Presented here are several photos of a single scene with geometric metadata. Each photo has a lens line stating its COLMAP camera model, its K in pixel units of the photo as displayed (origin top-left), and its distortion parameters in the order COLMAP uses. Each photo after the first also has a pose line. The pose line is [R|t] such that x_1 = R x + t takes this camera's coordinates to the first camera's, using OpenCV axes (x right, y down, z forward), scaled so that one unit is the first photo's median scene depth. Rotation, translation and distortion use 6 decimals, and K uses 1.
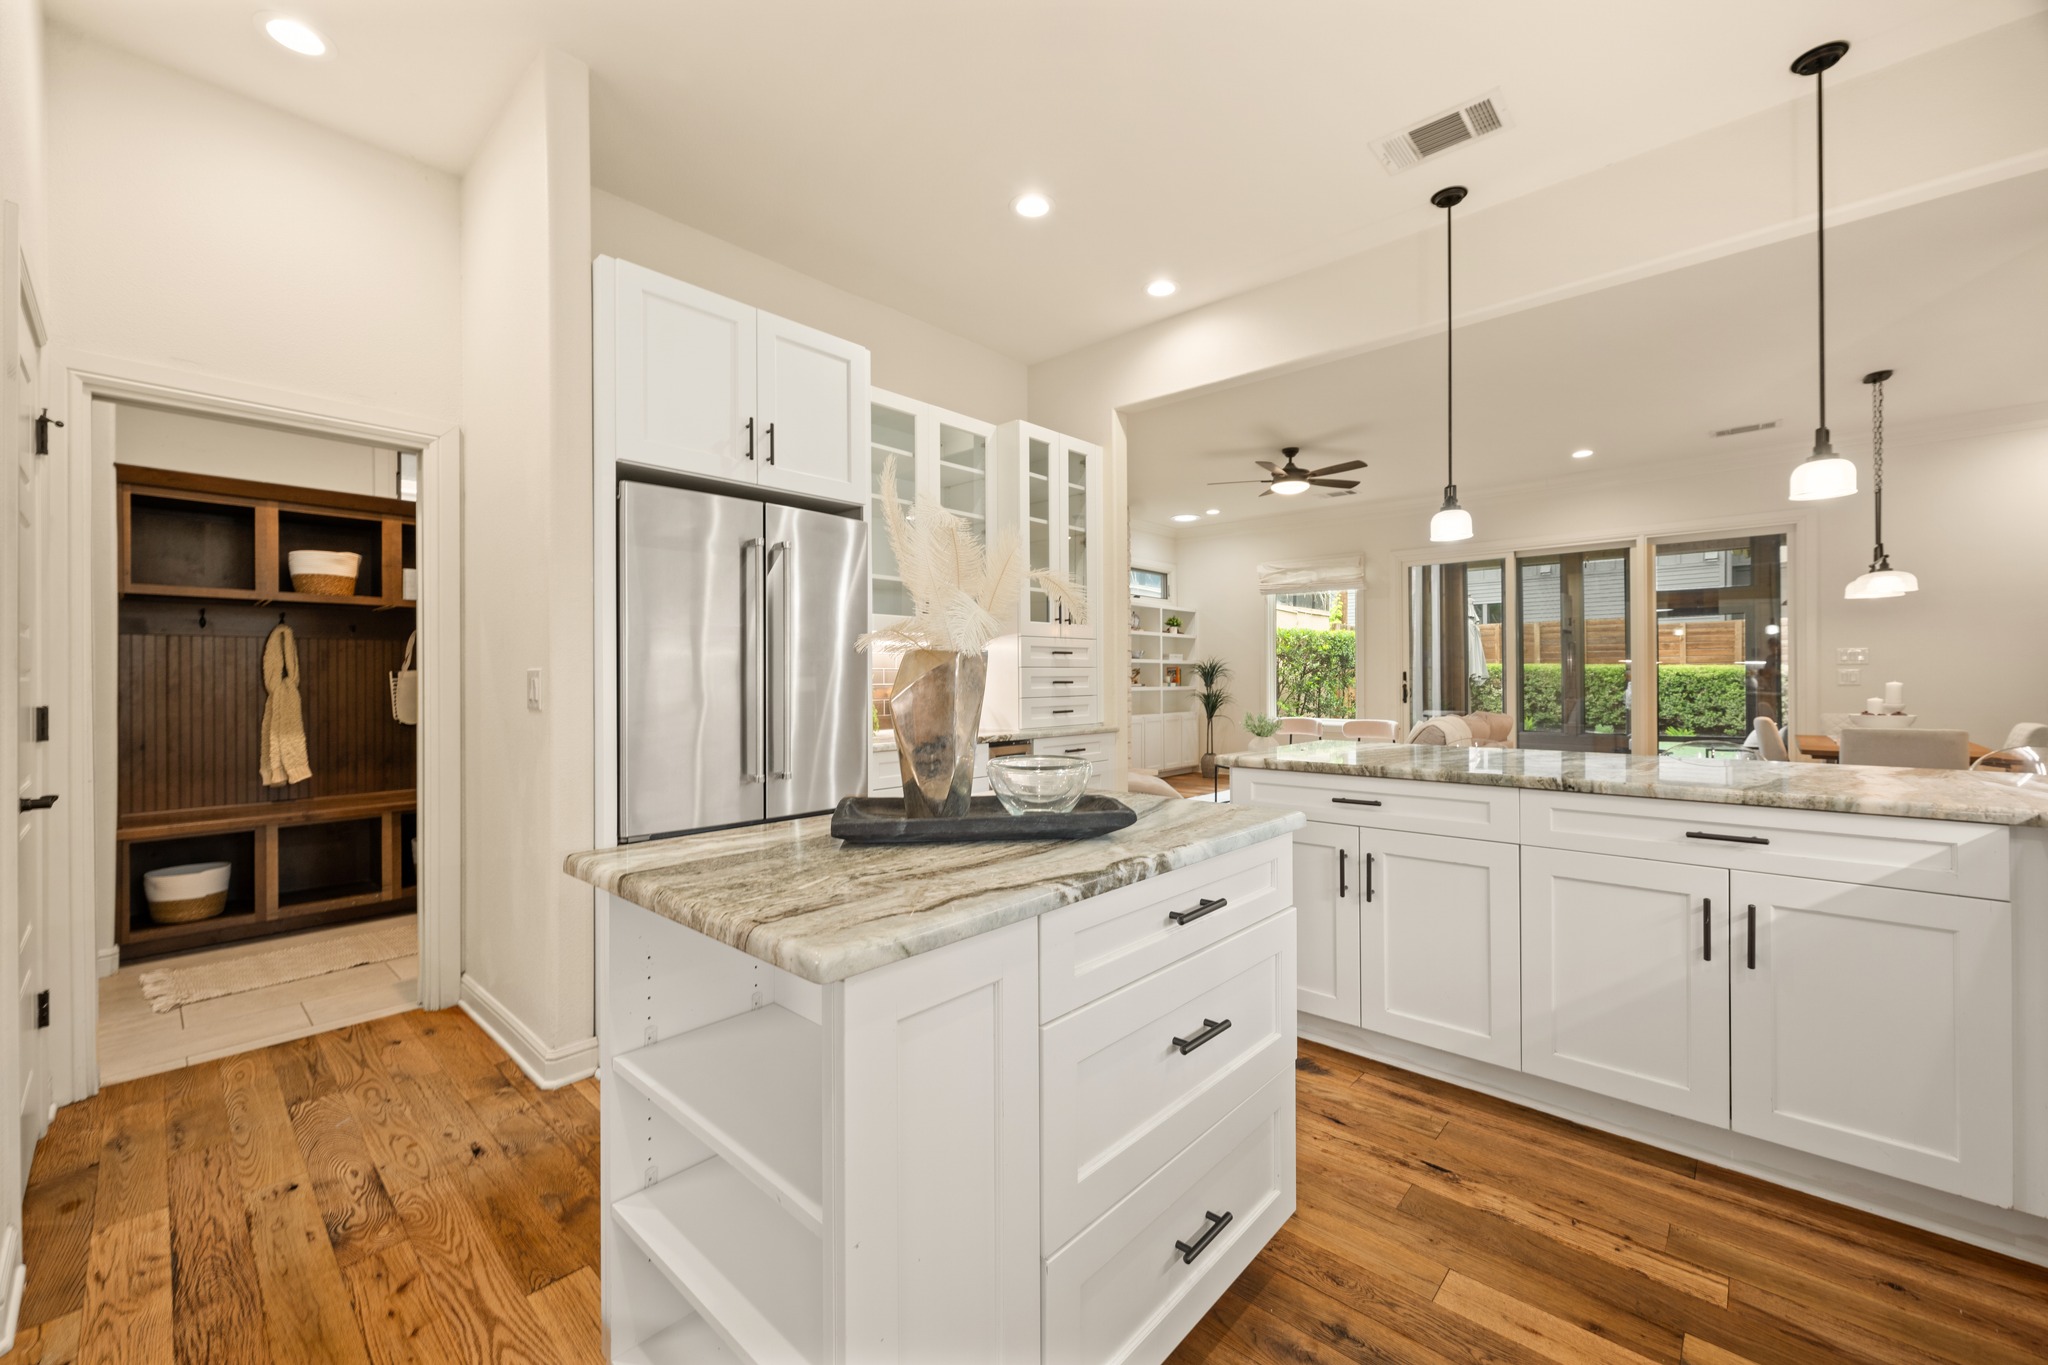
lens RADIAL K [[807.8, 0, 1022.8], [0, 807.8, 679.0], [0, 0, 1]] dist [0.000767, 0.000056]
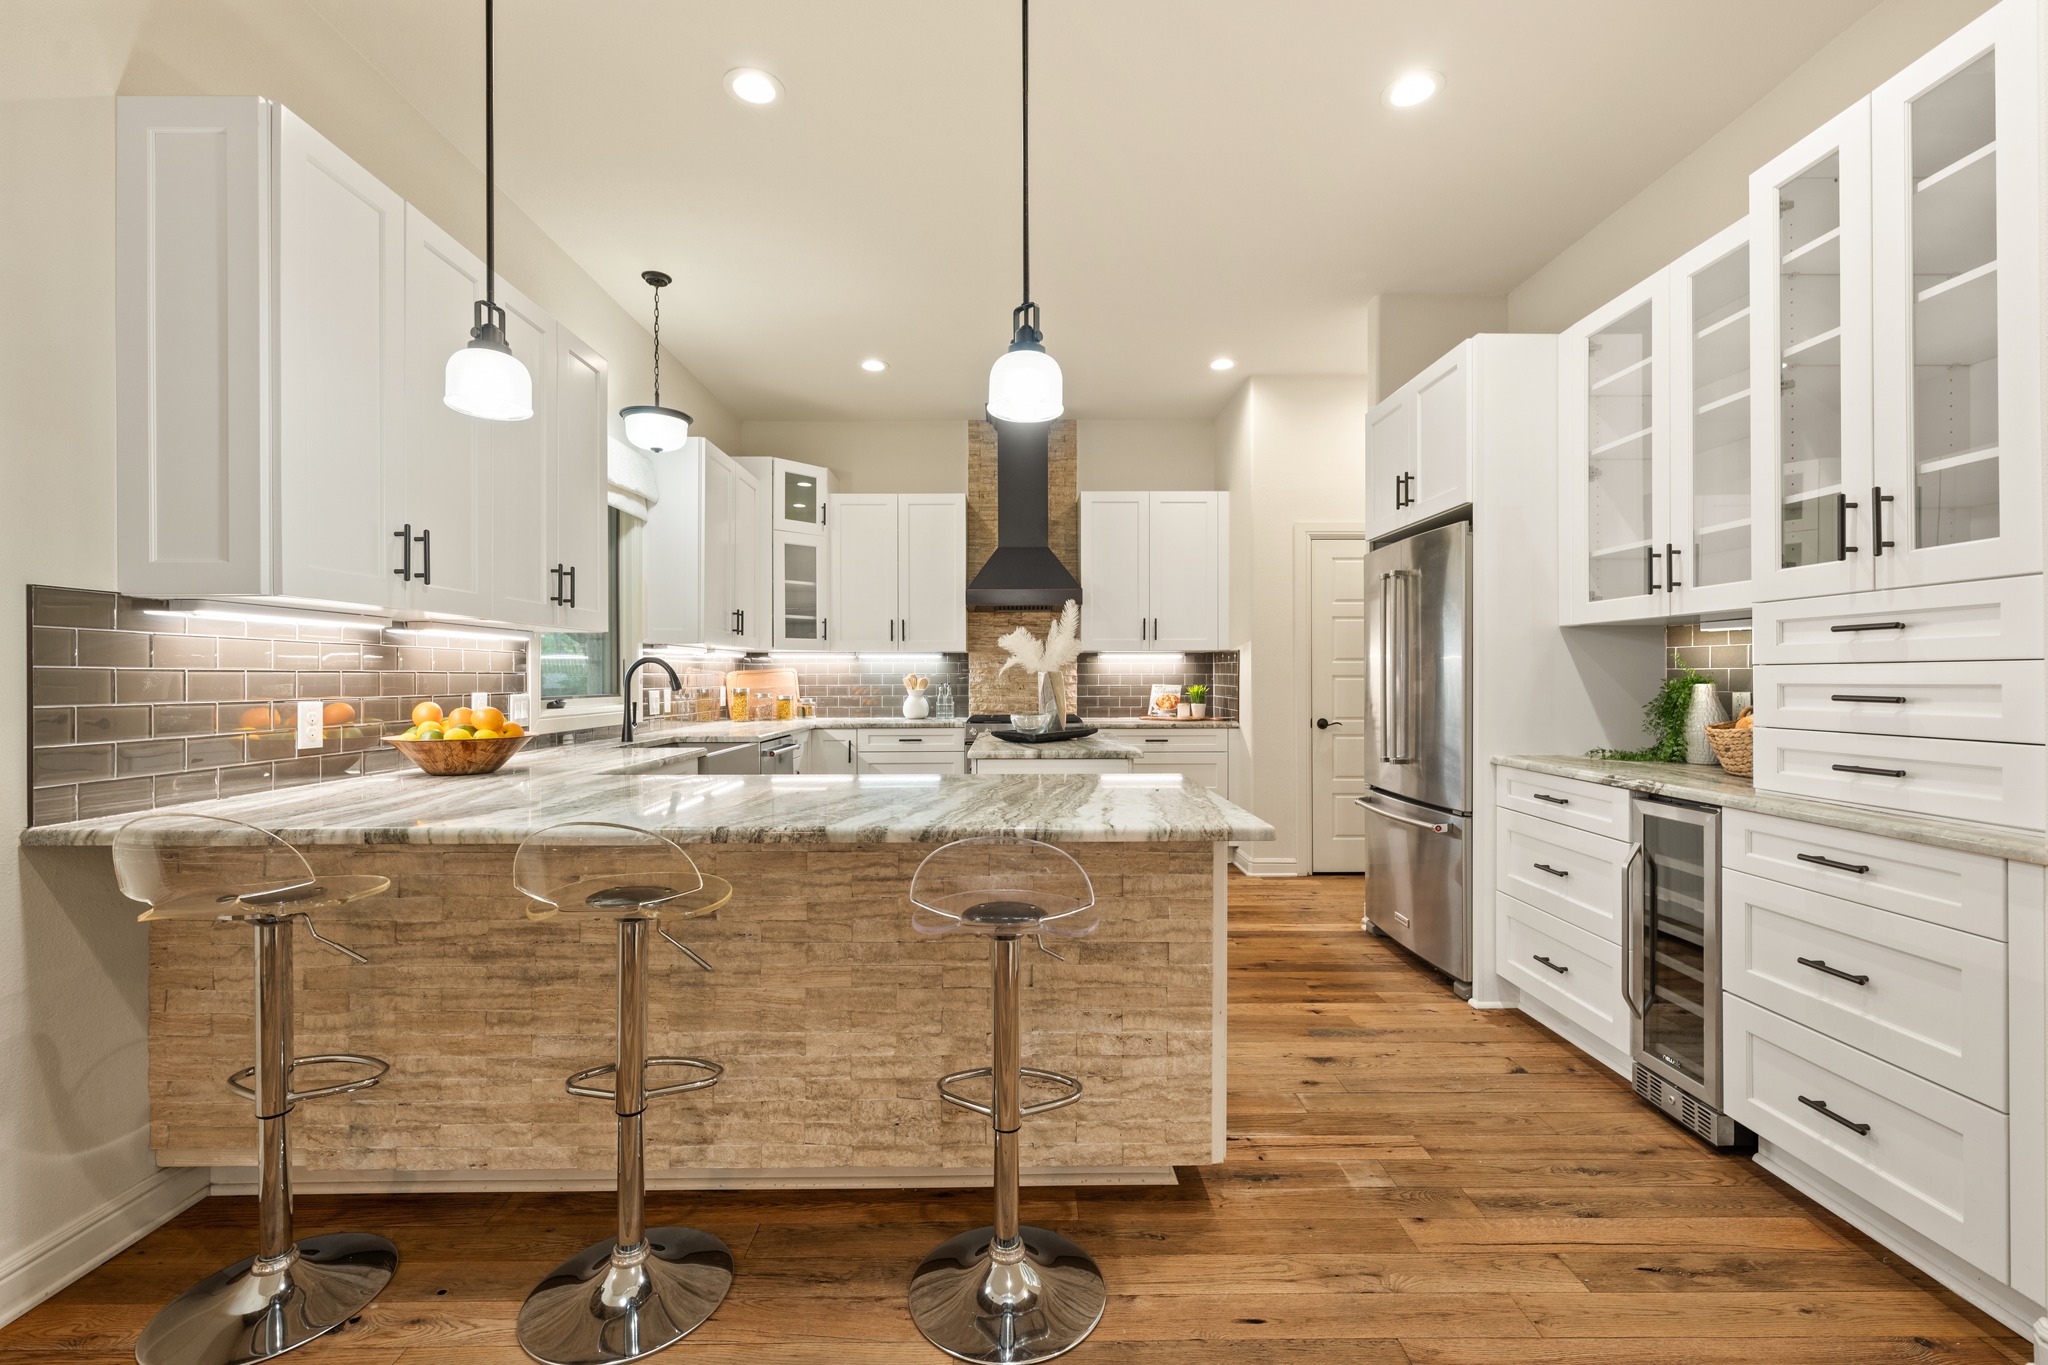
lens RADIAL K [[860.7, 0, 1019.7], [0, 860.7, 676.7], [0, 0, 1]] dist [-0.000328, -0.000047]
pose [[-0.729748, 0.005813, -0.683691, 1.221571], [0.003306, 0.999982, 0.004973, -0.020954], [0.683708, 0.001369, -0.729755, 1.885437]]
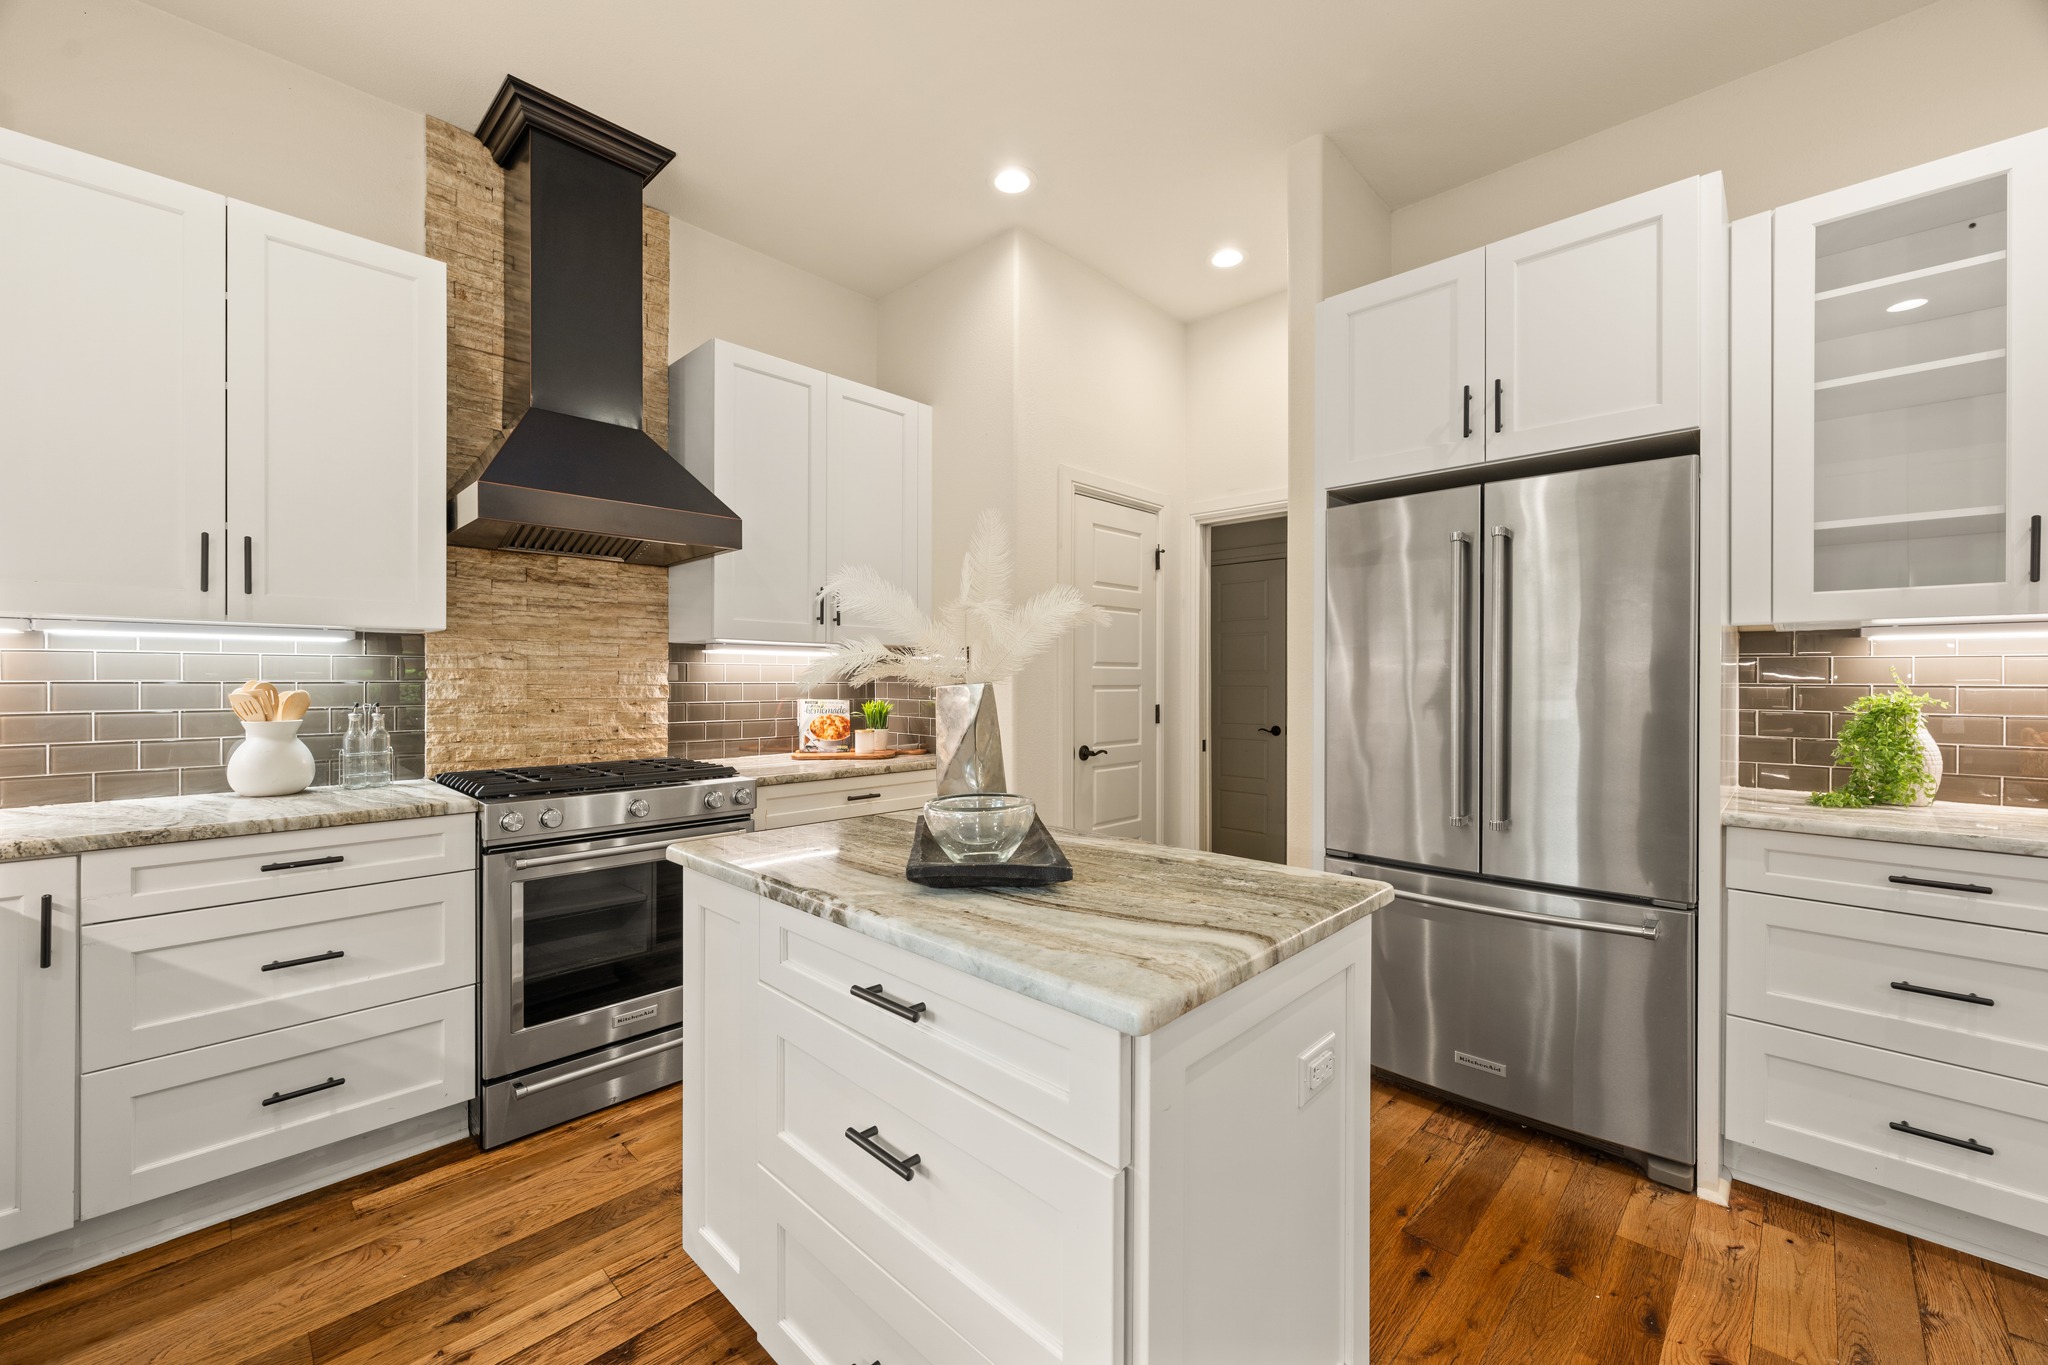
lens RADIAL K [[807.8, 0, 1019.8], [0, 807.8, 680.3], [0, 0, 1]] dist [0.000767, 0.000056]
pose [[-0.024762, 0.005929, -0.999676, 0.607441], [-0.005305, 0.999968, 0.006062, -0.029269], [0.999679, 0.005453, -0.024729, 0.671192]]
